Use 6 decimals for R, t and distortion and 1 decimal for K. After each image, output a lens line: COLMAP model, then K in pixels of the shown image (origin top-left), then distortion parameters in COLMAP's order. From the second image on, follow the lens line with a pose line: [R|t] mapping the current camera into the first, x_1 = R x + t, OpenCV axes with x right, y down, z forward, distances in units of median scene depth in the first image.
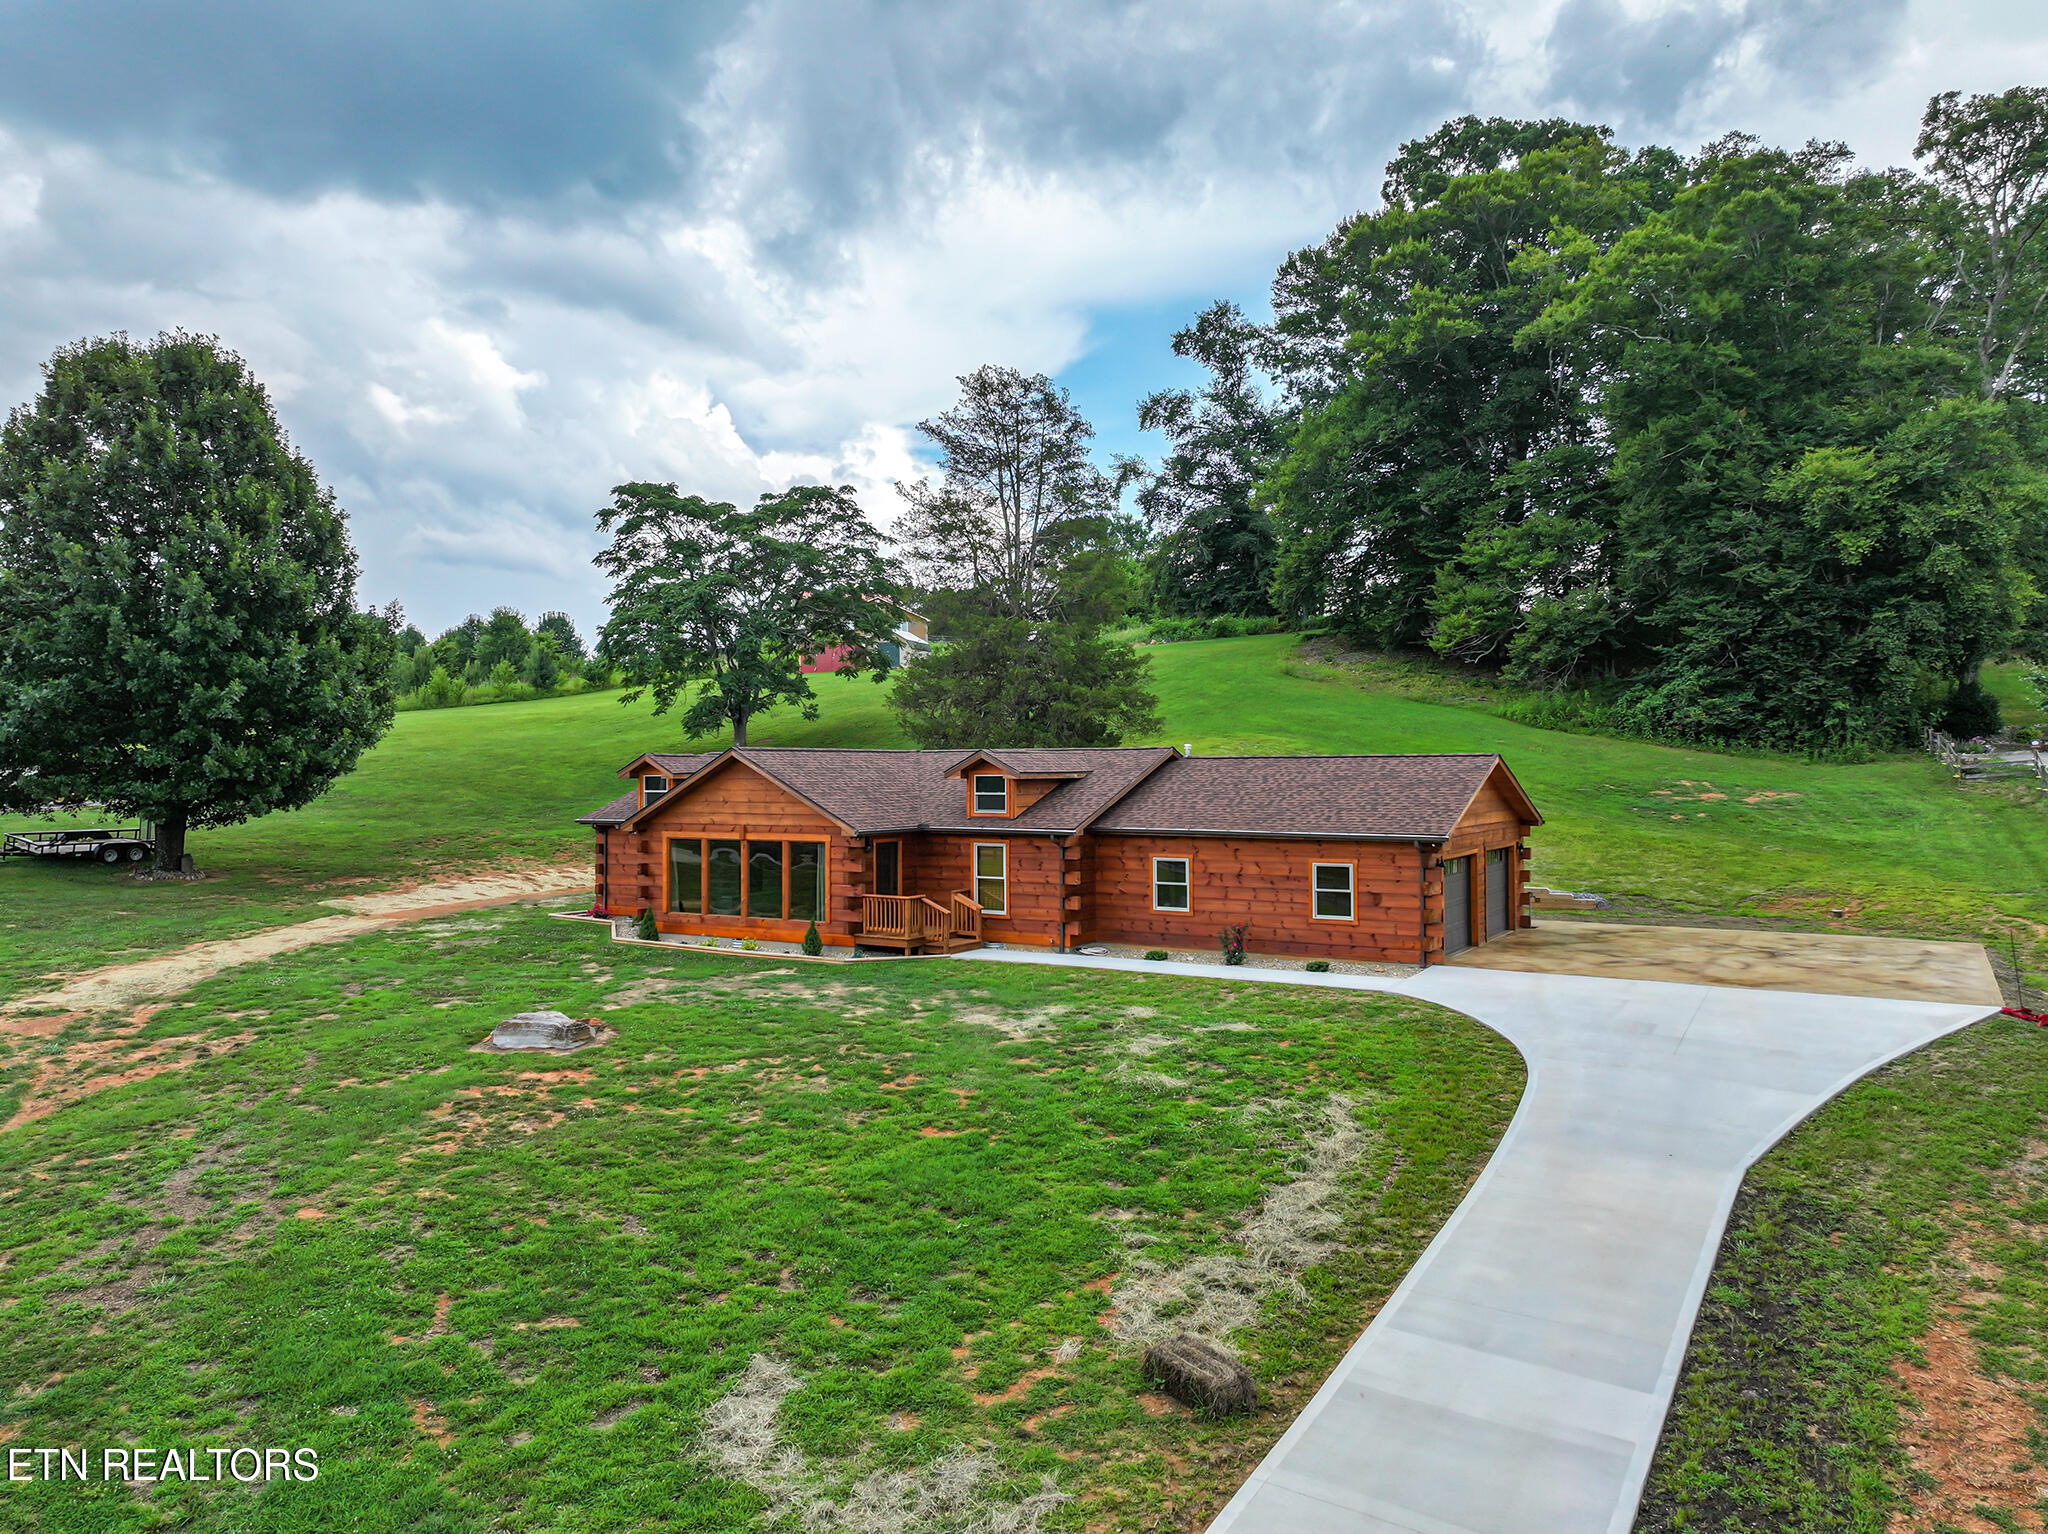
lens RADIAL K [[1437.3, 0, 1031.6], [0, 1437.3, 759.5], [0, 0, 1]] dist [0.007314, 0.006784]
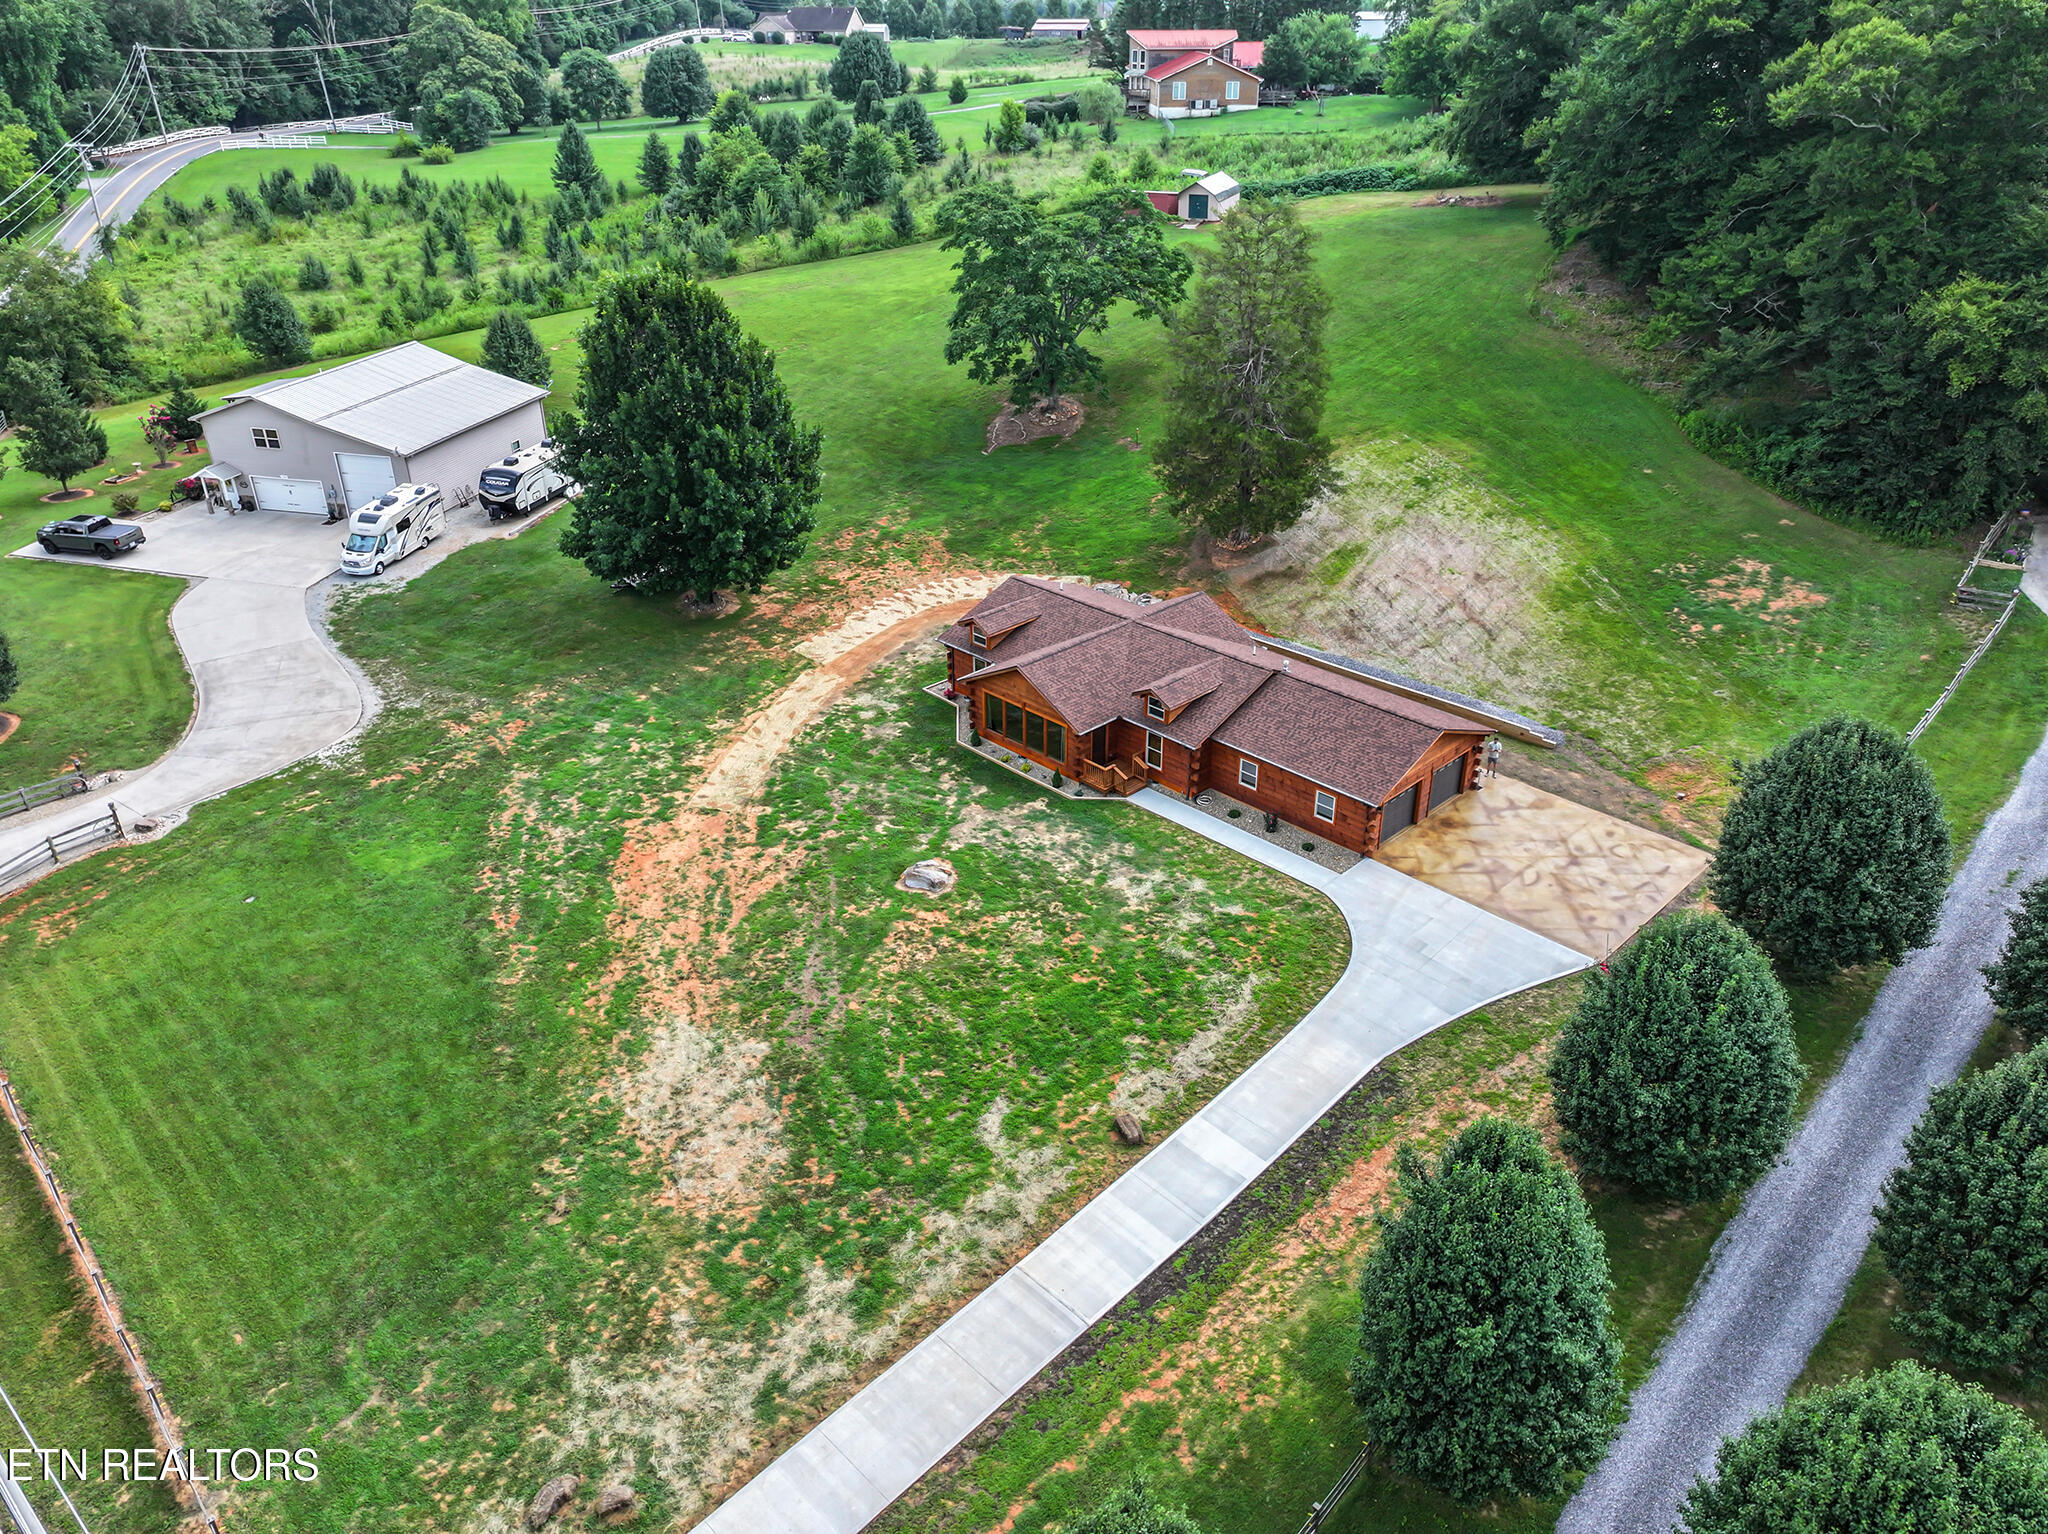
lens RADIAL K [[1438.4, 0, 1031.2], [0, 1438.4, 762.6], [0, 0, 1]] dist [-0.004747, 0.024073]
pose [[0.970394, 0.113065, -0.213431, 0.112598], [0.002546, 0.878828, 0.477133, -0.412940], [0.241516, -0.463550, 0.852521, -0.318709]]
